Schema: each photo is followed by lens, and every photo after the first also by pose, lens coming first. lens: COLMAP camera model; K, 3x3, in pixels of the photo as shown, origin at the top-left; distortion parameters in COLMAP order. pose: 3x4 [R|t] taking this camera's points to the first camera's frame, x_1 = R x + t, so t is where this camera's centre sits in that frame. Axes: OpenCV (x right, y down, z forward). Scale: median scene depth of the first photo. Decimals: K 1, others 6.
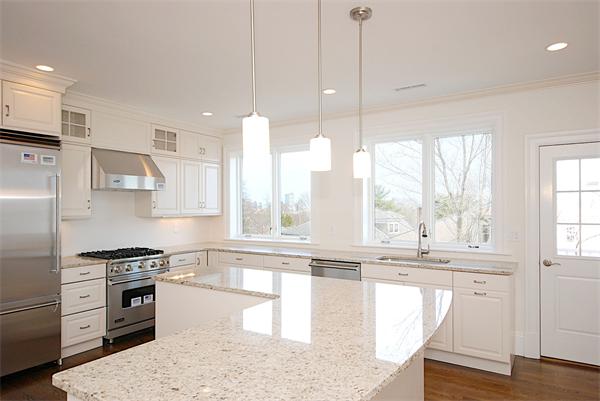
lens RADIAL K [[403.2, 0, 309.7], [0, 403.2, 199.8], [0, 0, 1]] dist [-0.003414, -0.001412]
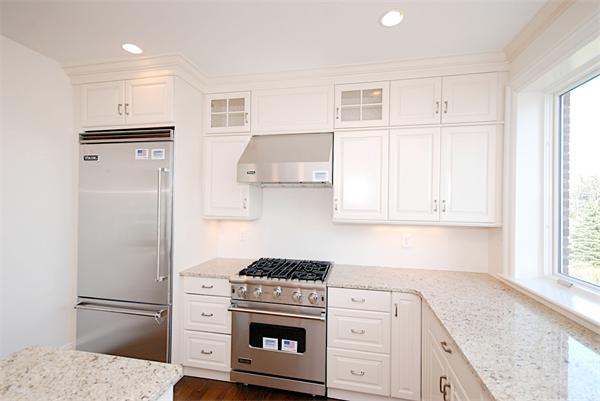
lens RADIAL K [[302.0, 0, 300.0], [0, 302.0, 200.5], [0, 0, 1]] dist [0.015291, 0.000150]
pose [[0.311147, -0.009565, -0.950314, 0.089333], [0.003162, 0.999954, -0.009029, 0.012308], [0.950357, -0.000196, 0.311163, 0.953033]]
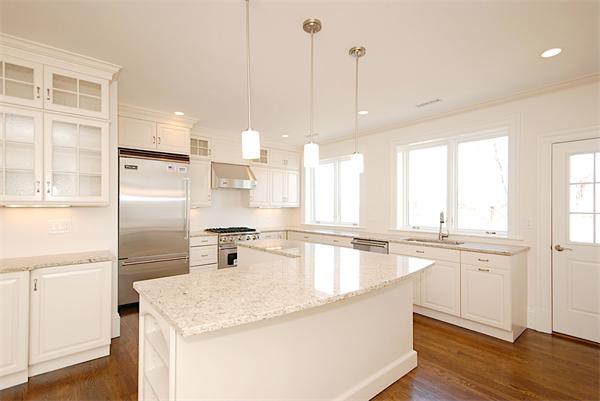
lens RADIAL K [[302.0, 0, 300.0], [0, 302.0, 200.5], [0, 0, 1]] dist [0.015291, 0.000150]
pose [[0.952729, -0.001372, -0.303818, 0.153870], [0.000919, 0.999998, -0.001632, 0.024413], [0.303820, 0.001275, 0.952729, -0.019462]]
